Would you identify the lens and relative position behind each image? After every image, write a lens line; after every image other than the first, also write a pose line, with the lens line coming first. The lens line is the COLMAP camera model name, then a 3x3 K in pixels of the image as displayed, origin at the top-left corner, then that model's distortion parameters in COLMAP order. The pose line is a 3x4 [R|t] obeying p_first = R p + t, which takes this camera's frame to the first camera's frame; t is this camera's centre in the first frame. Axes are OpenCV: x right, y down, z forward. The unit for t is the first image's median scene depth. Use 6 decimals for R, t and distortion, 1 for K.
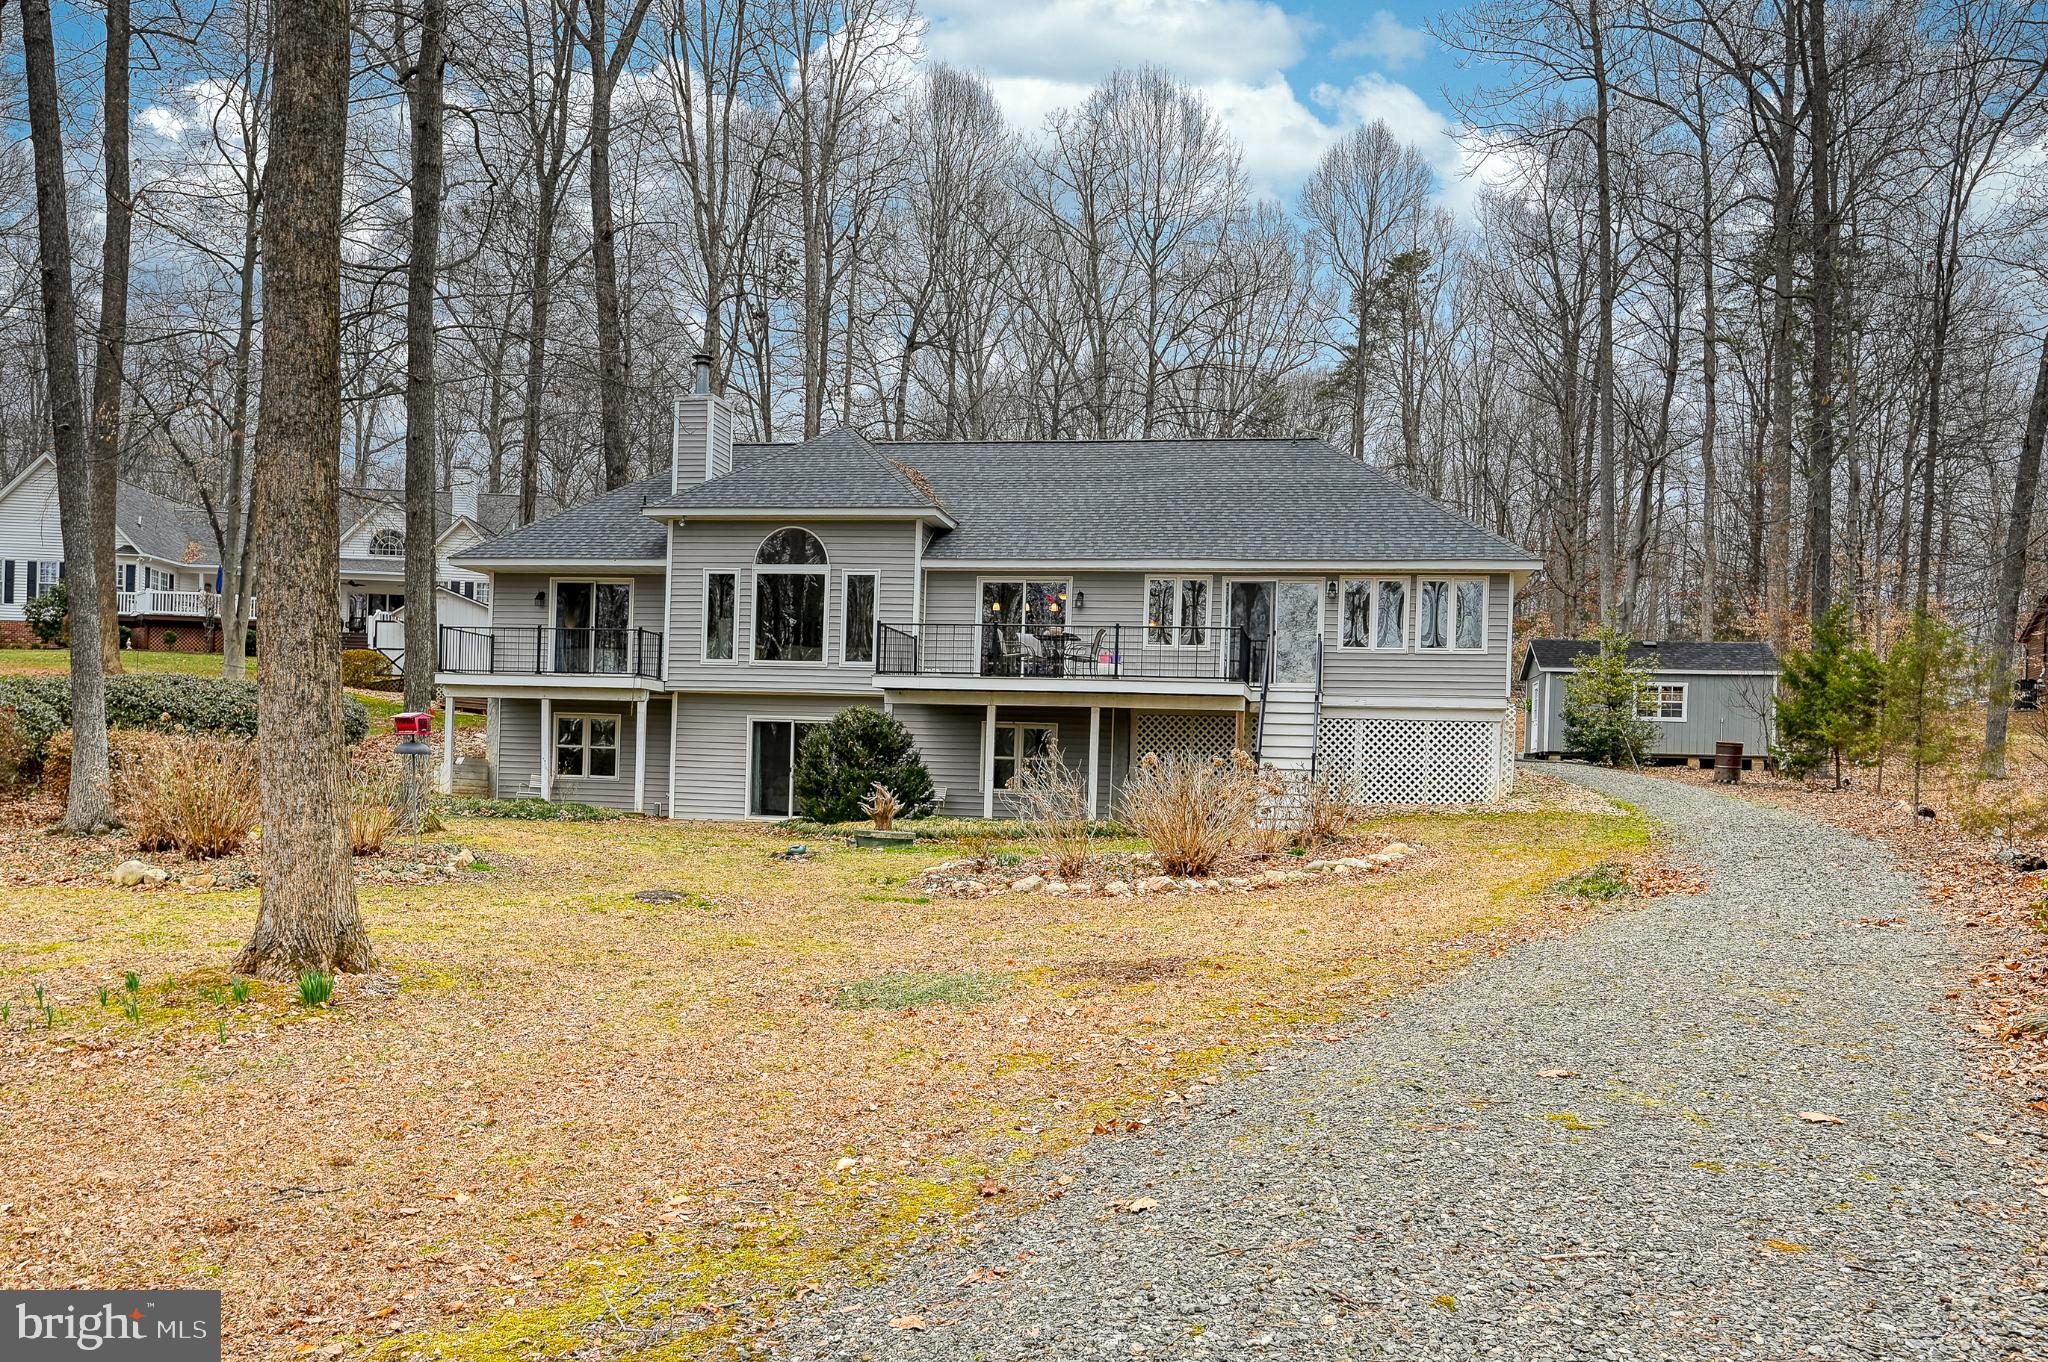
lens RADIAL K [[1545.5, 0, 1032.0], [0, 1545.5, 763.4], [0, 0, 1]] dist [-0.000489, 0.001338]
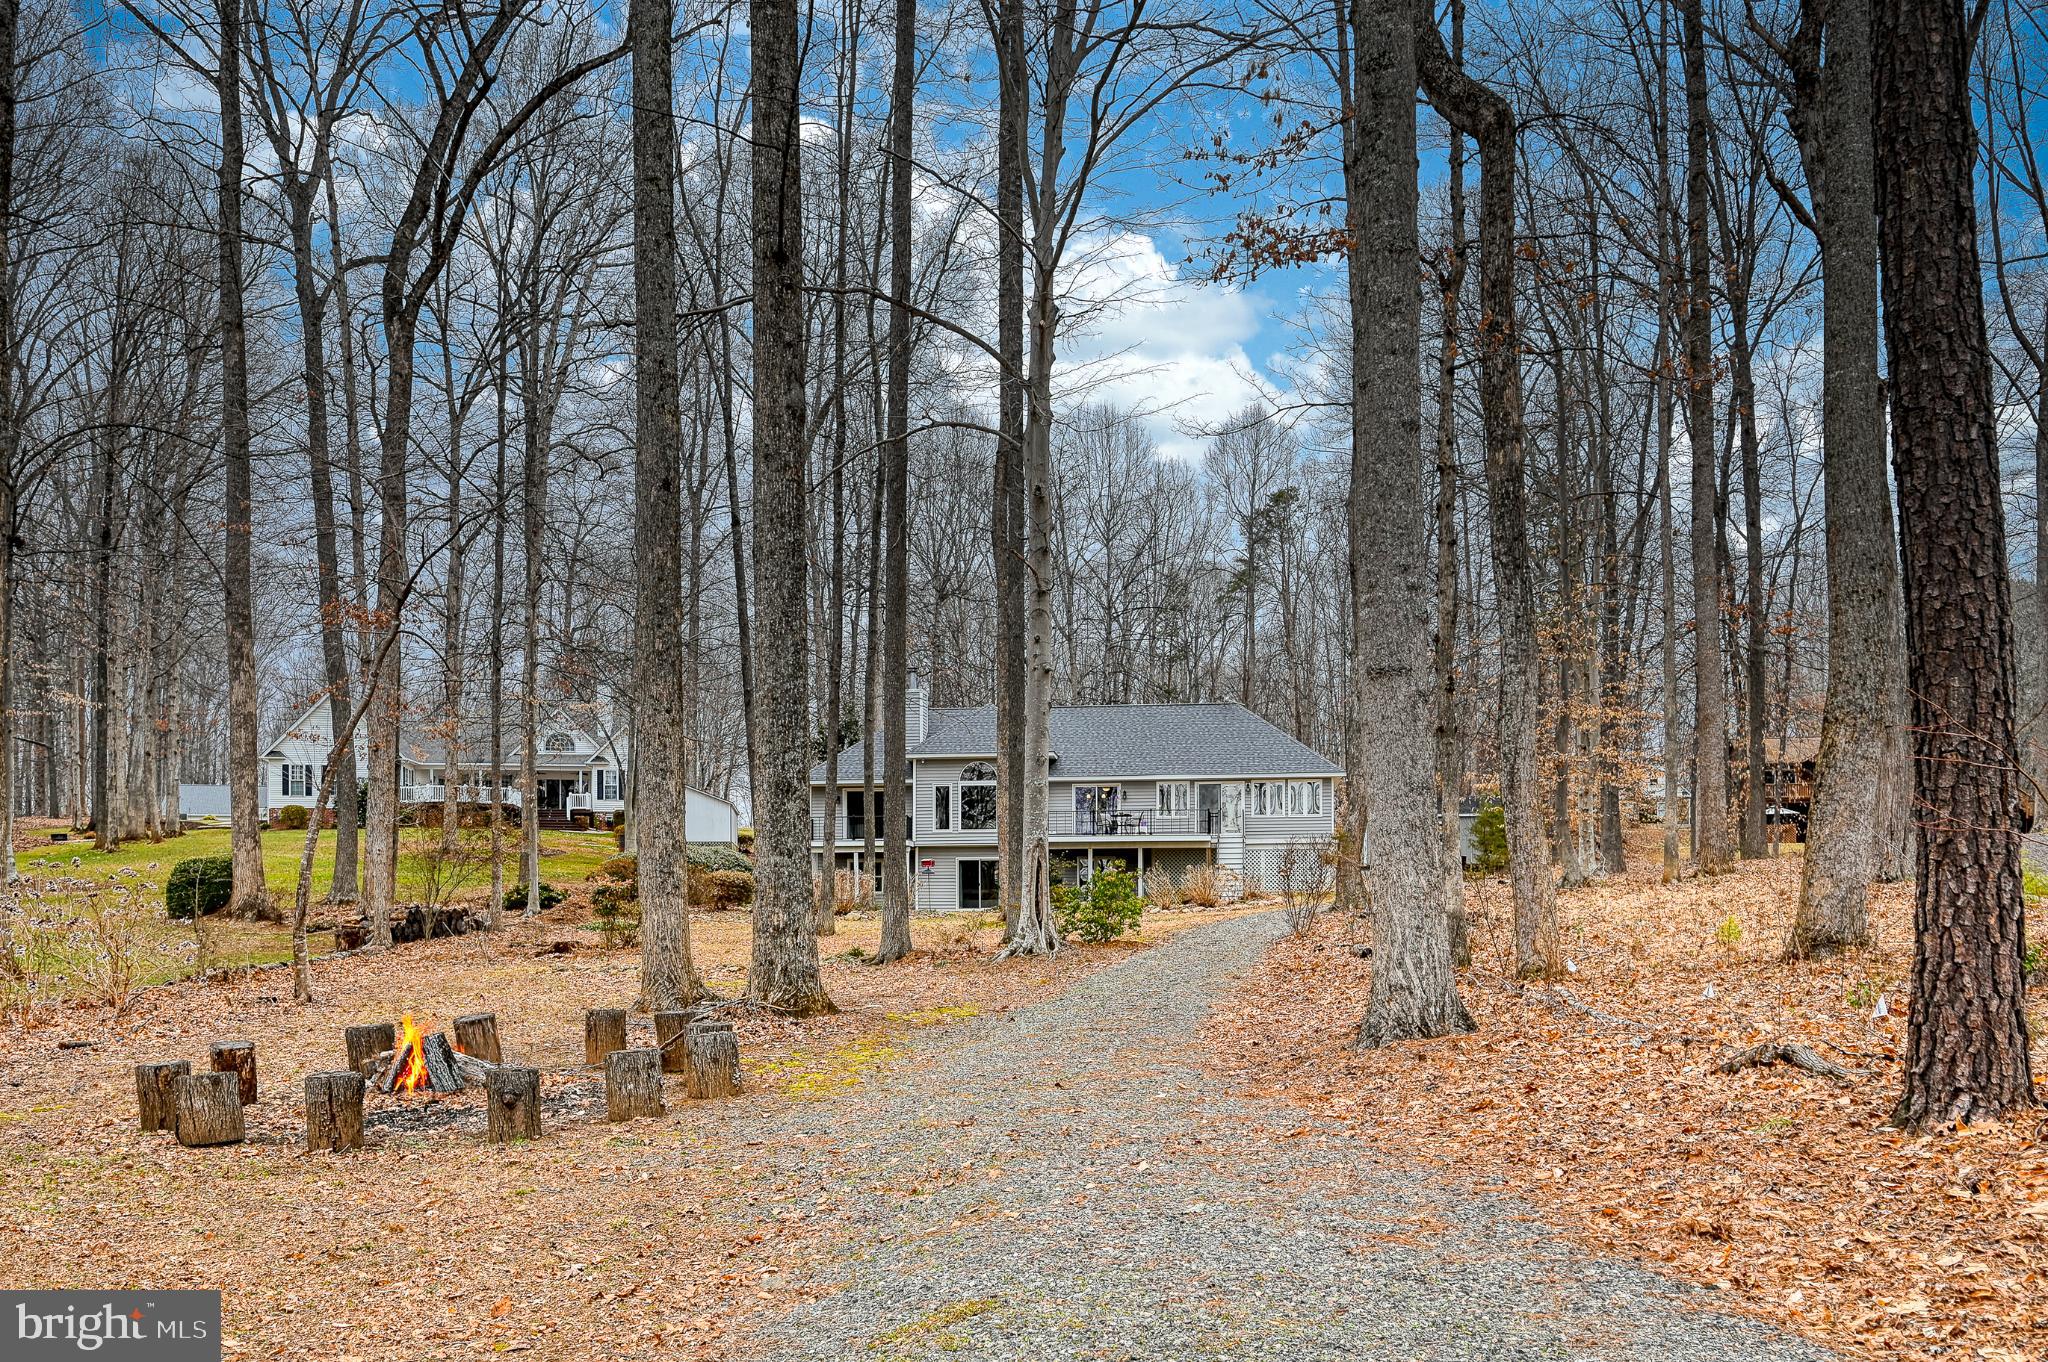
lens RADIAL K [[1603.6, 0, 1024.0], [0, 1603.6, 923.4], [0, 0, 1]] dist [0.000813, -0.002943]
pose [[0.997220, -0.034619, 0.065984, -0.194861], [0.033733, 0.999326, 0.014495, 0.021779], [-0.066442, -0.012229, 0.997715, -0.866597]]
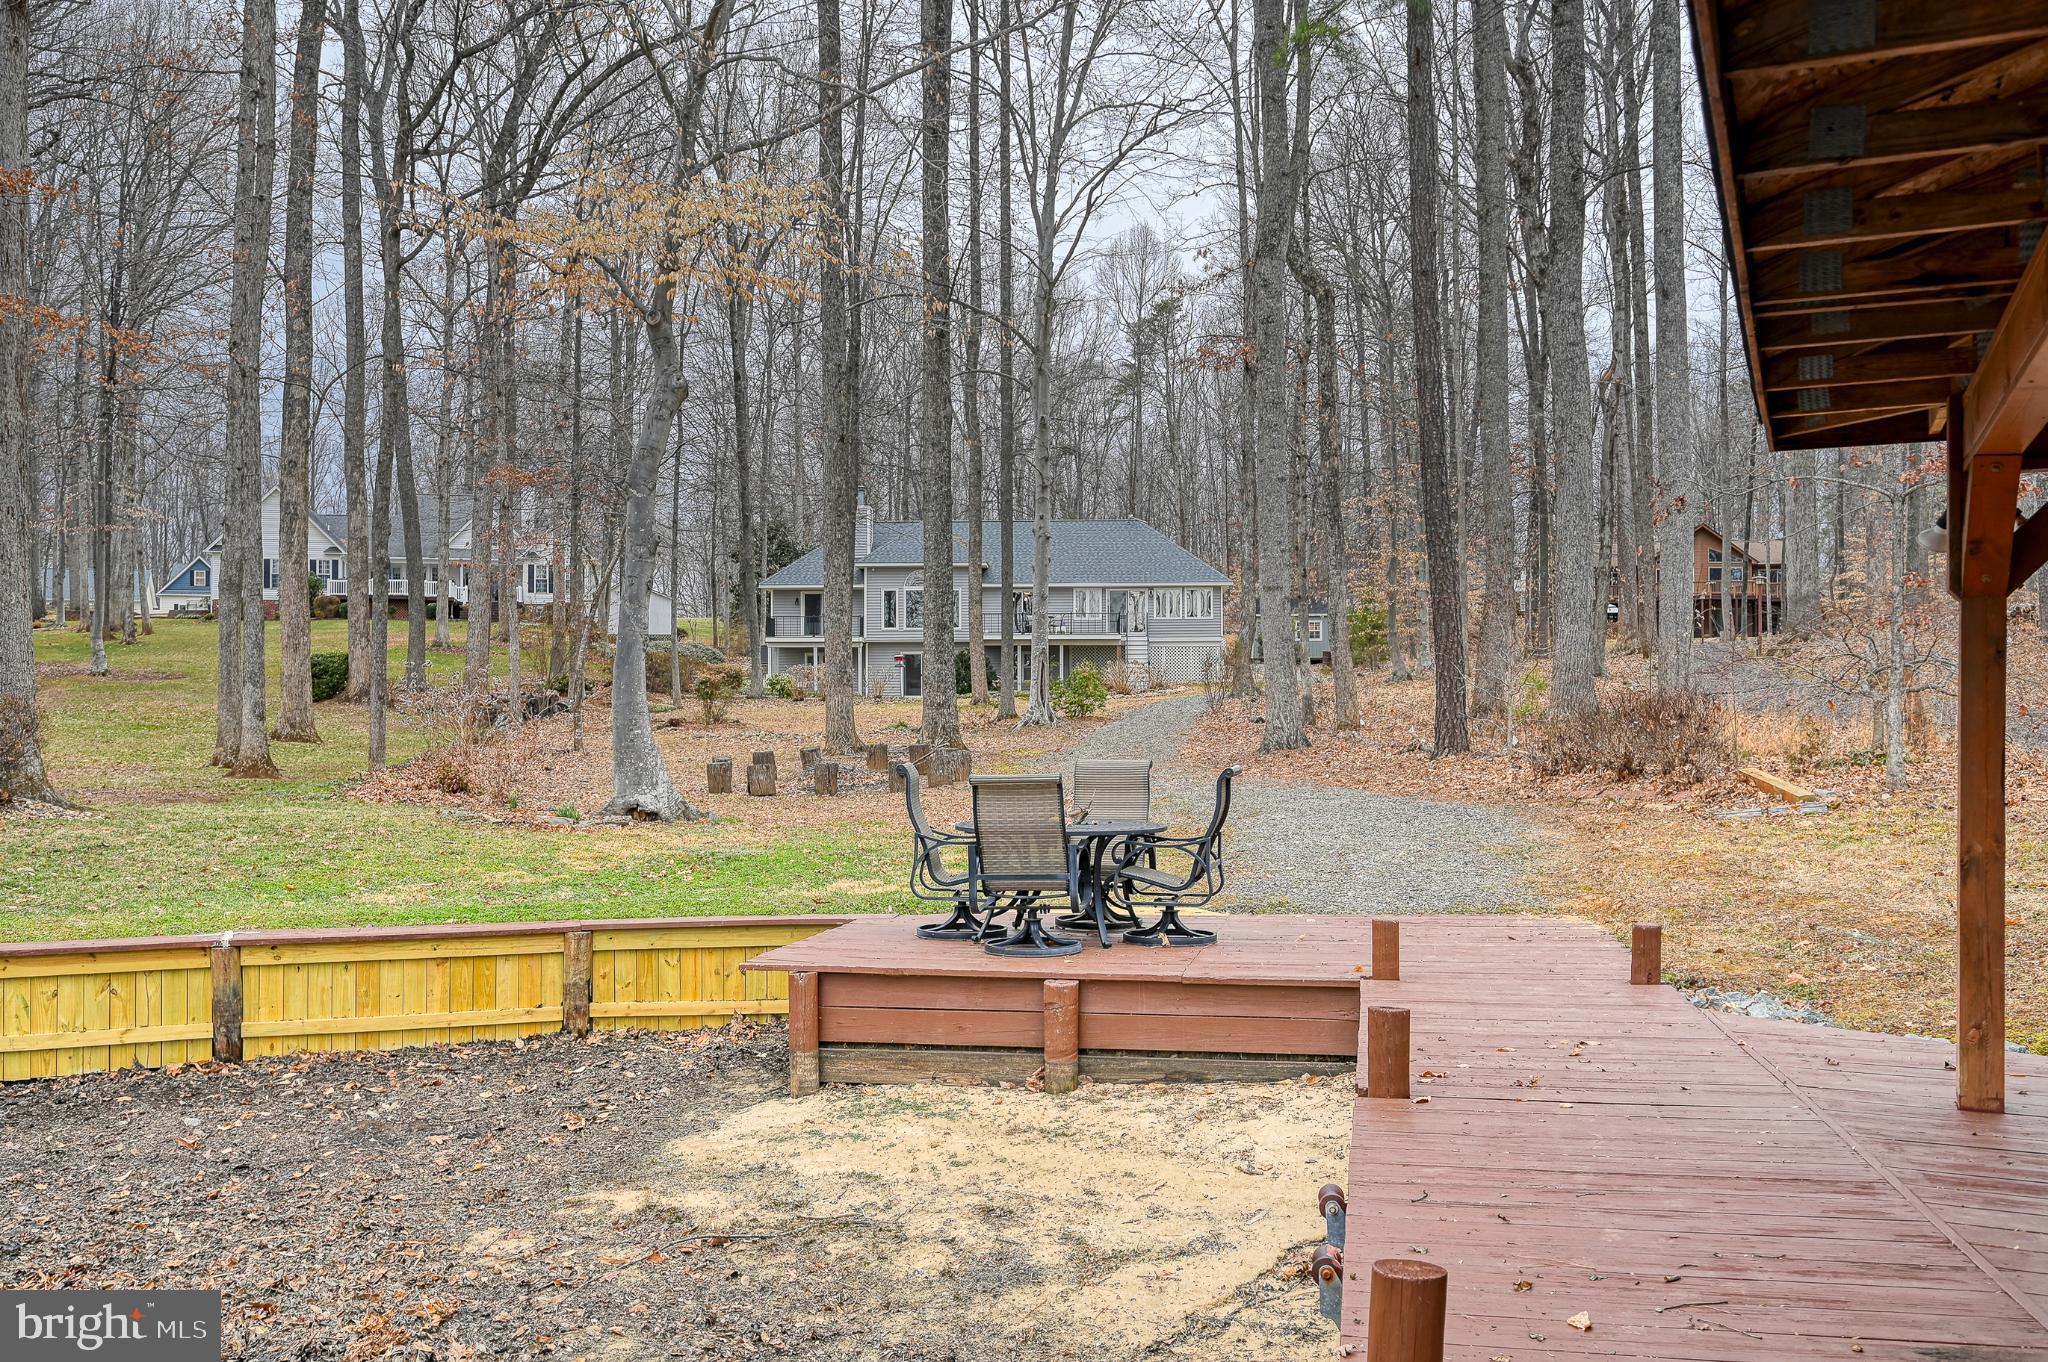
lens RADIAL K [[1750.2, 0, 1024.0], [0, 1750.2, 681.0], [0, 0, 1]] dist [0.001596, 0.000836]
pose [[0.987781, -0.031138, 0.152705, -0.332158], [0.031777, 0.999493, -0.001744, 0.018329], [-0.152573, 0.006575, 0.988270, -1.314184]]
